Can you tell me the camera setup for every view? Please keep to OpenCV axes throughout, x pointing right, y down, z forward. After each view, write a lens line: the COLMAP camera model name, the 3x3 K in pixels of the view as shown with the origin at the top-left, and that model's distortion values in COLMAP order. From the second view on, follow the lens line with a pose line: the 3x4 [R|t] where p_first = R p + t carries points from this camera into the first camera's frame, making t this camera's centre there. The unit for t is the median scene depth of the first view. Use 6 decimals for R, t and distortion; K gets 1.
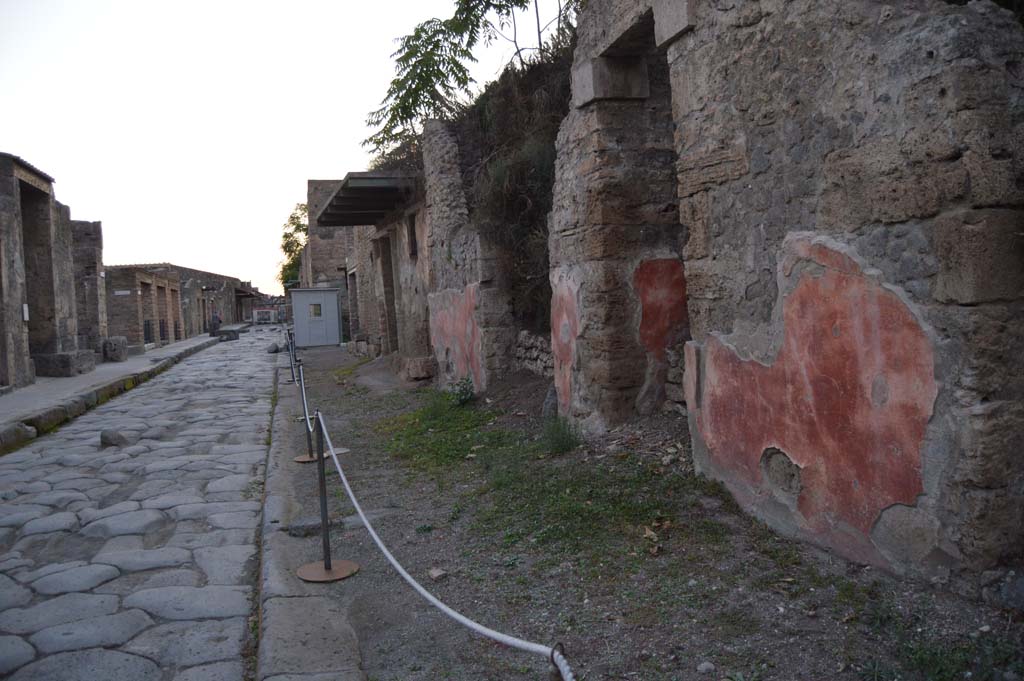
lens RADIAL K [[812.7, 0, 516.1], [0, 812.7, 345.2], [0, 0, 1]] dist [-0.087988, 0.023198]
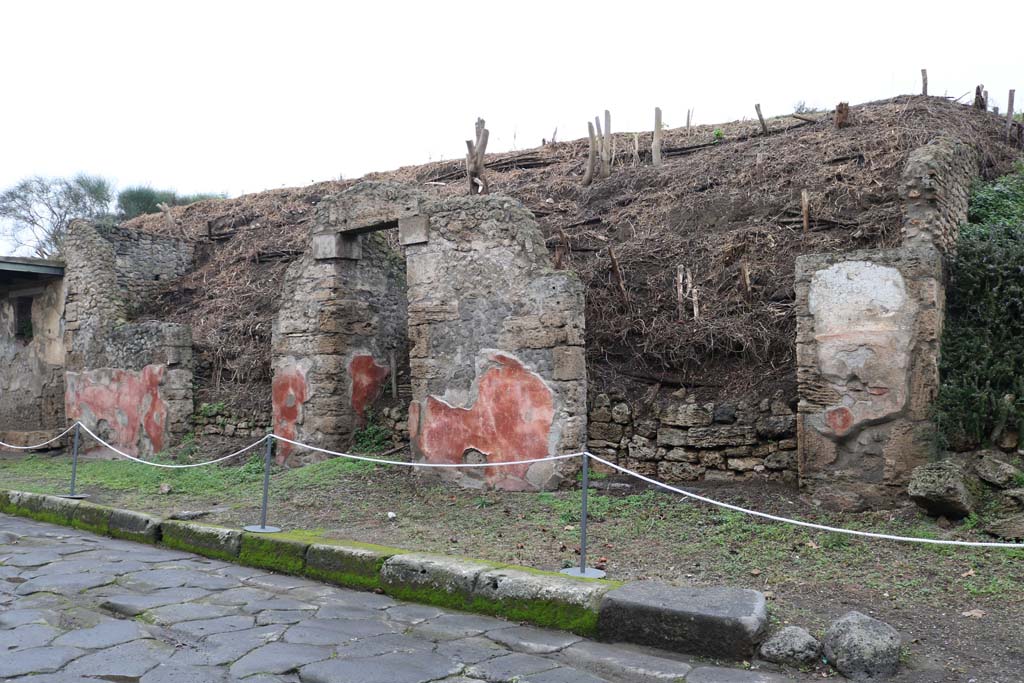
lens RADIAL K [[843.2, 0, 558.6], [0, 843.2, 346.9], [0, 0, 1]] dist [-0.159910, 0.123565]
pose [[0.762155, 0.065501, 0.644072, -0.560914], [0.012734, 0.993159, -0.116071, 0.071939], [-0.647269, 0.096666, 0.756107, -0.504782]]
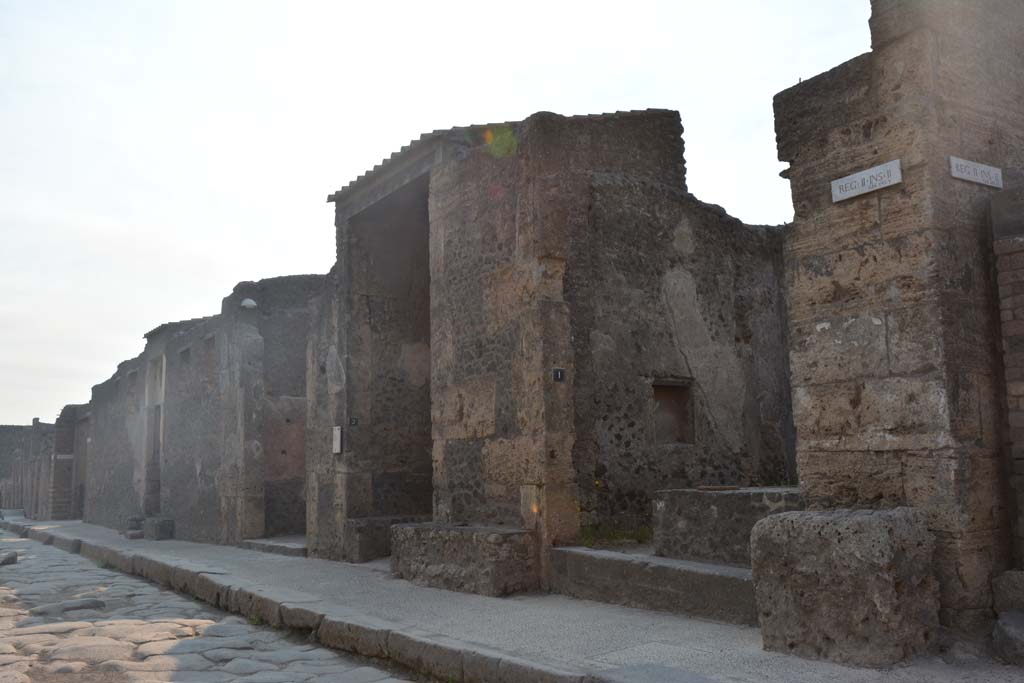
lens RADIAL K [[964.6, 0, 515.9], [0, 964.6, 345.3], [0, 0, 1]] dist [-0.026738, 0.000000]
pose [[-0.958937, 0.030722, -0.281950, -1.359089], [0.052390, 0.996196, -0.069634, -0.137382], [0.278738, -0.081546, -0.956899, 4.376363]]
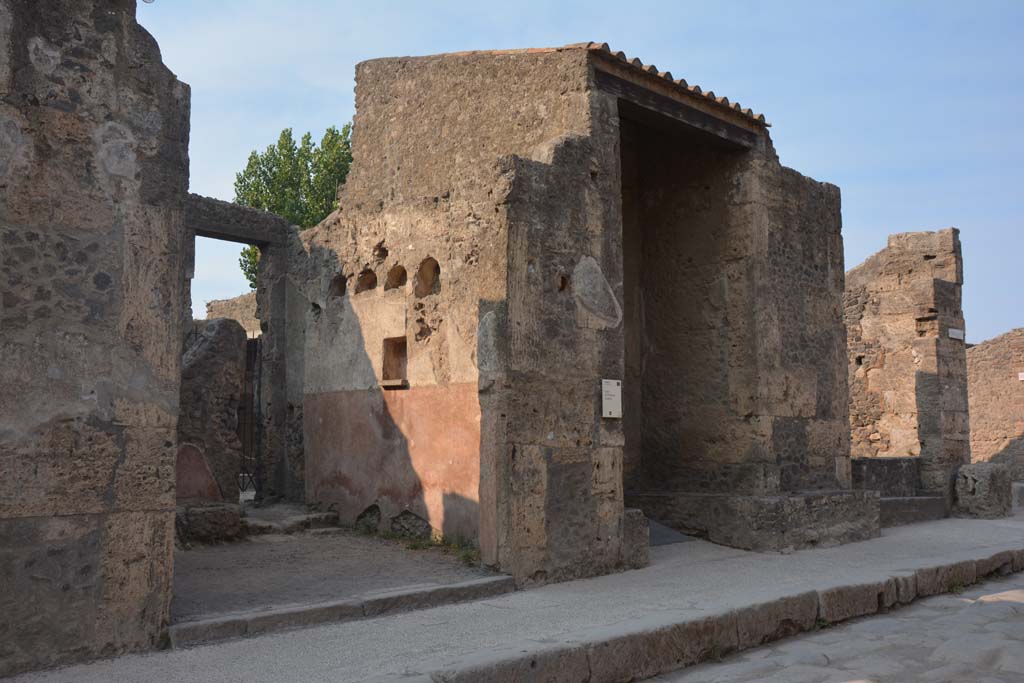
lens RADIAL K [[964.6, 0, 509.9], [0, 964.6, 349.3], [0, 0, 1]] dist [-0.026738, 0.000000]
pose [[0.470587, -0.046429, -0.881131, -0.467793], [-0.057582, 0.994870, -0.083175, -0.053586], [0.880473, 0.089878, 0.465499, 1.757042]]
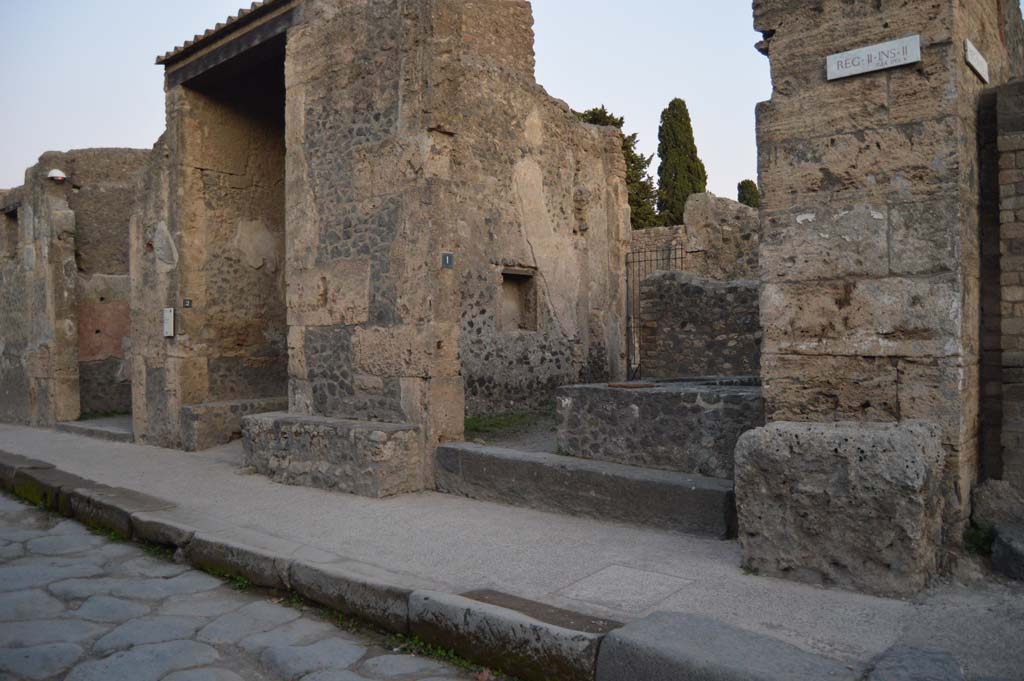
lens RADIAL K [[812.7, 0, 513.8], [0, 812.7, 342.7], [0, 0, 1]] dist [-0.087988, 0.023198]
pose [[-0.849257, 0.059690, -0.524594, -1.314599], [0.026761, 0.997178, 0.070140, -0.151111], [0.527301, 0.045528, -0.848458, 4.051123]]
